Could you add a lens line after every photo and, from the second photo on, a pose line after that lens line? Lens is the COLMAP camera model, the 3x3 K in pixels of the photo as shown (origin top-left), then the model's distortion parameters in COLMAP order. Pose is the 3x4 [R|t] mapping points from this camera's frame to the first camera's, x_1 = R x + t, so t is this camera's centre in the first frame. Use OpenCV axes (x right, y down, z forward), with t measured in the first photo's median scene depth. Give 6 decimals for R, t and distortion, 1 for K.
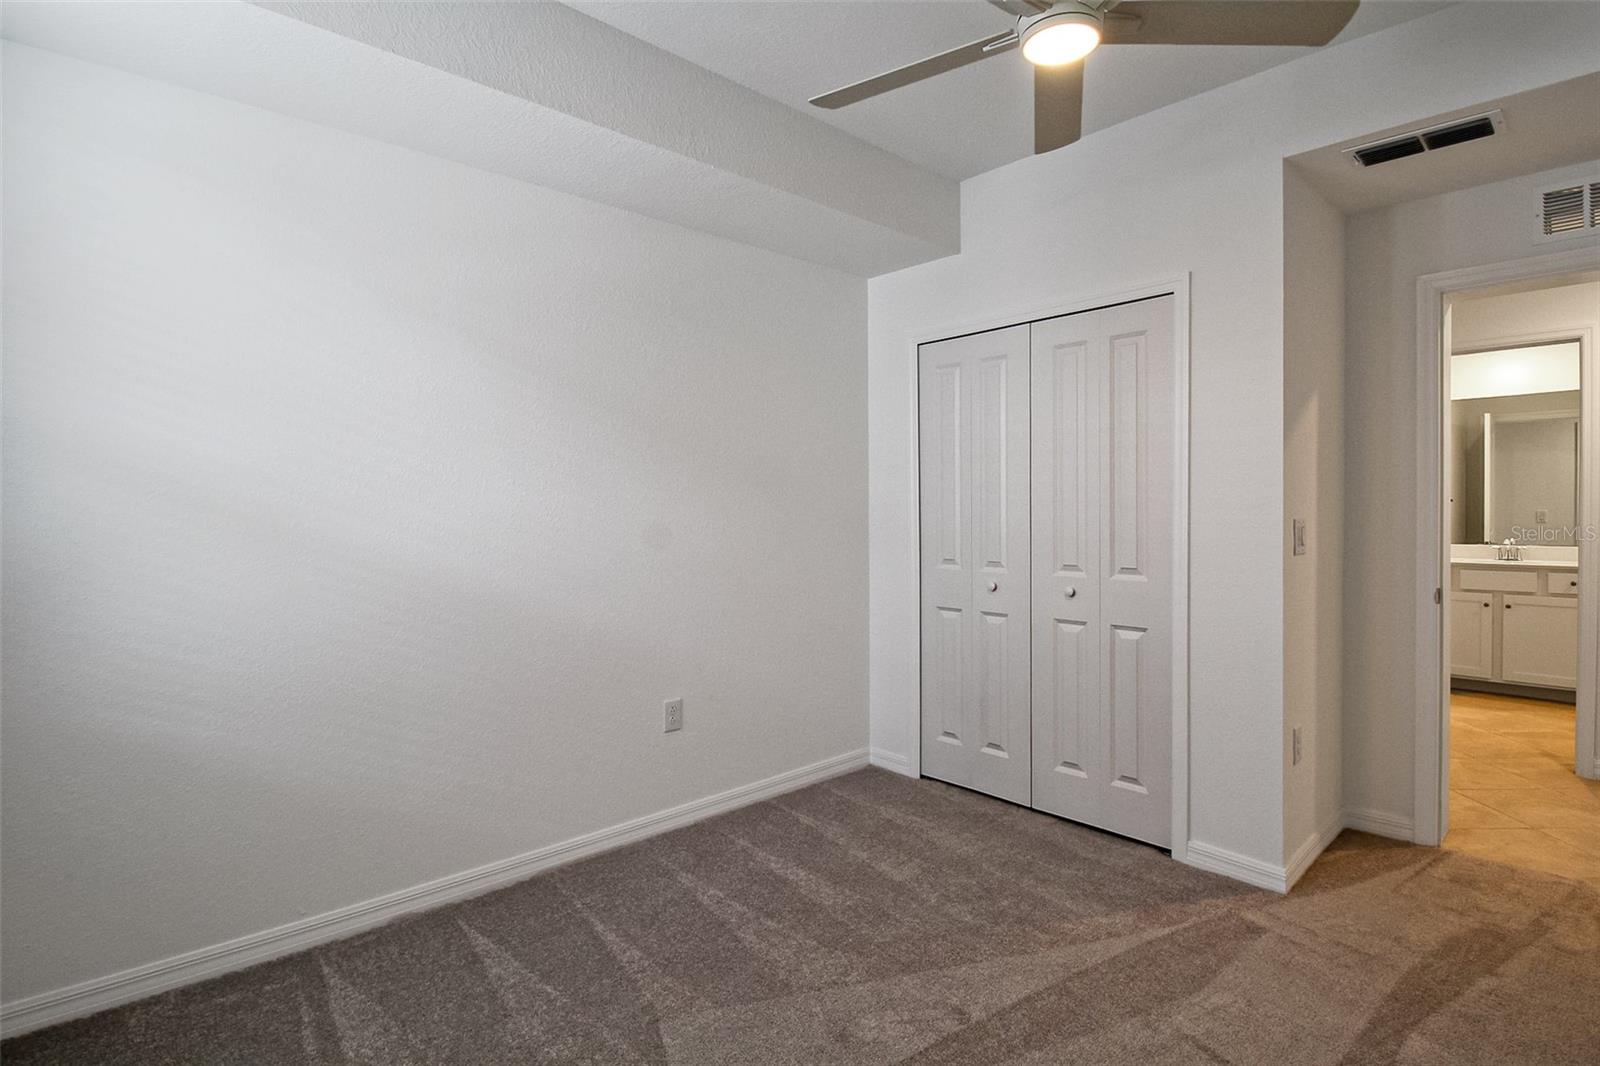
lens RADIAL K [[790.8, 0, 811.2], [0, 790.8, 536.1], [0, 0, 1]] dist [0.001079, -0.013553]
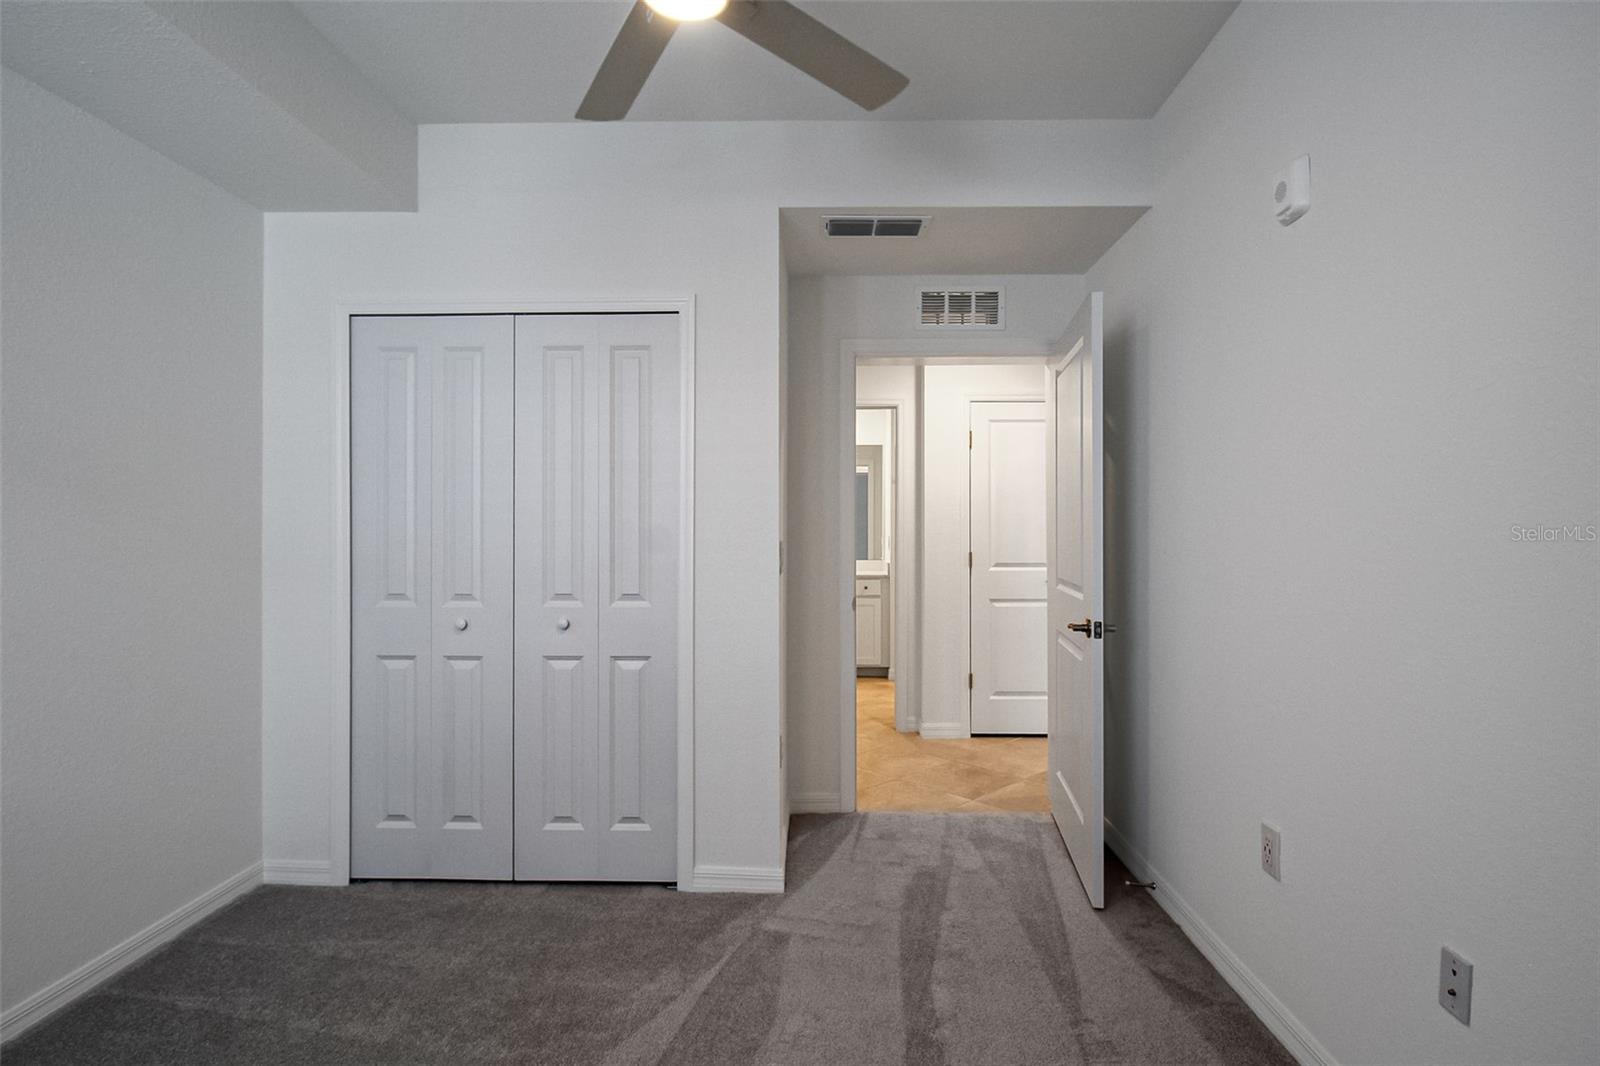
lens RADIAL K [[790.8, 0, 811.2], [0, 790.8, 536.1], [0, 0, 1]] dist [0.001079, -0.013553]
pose [[0.698849, 0.000640, 0.715269, -0.120042], [0.019104, 0.999626, -0.019560, -0.005946], [-0.715014, 0.027334, 0.698575, 0.183596]]
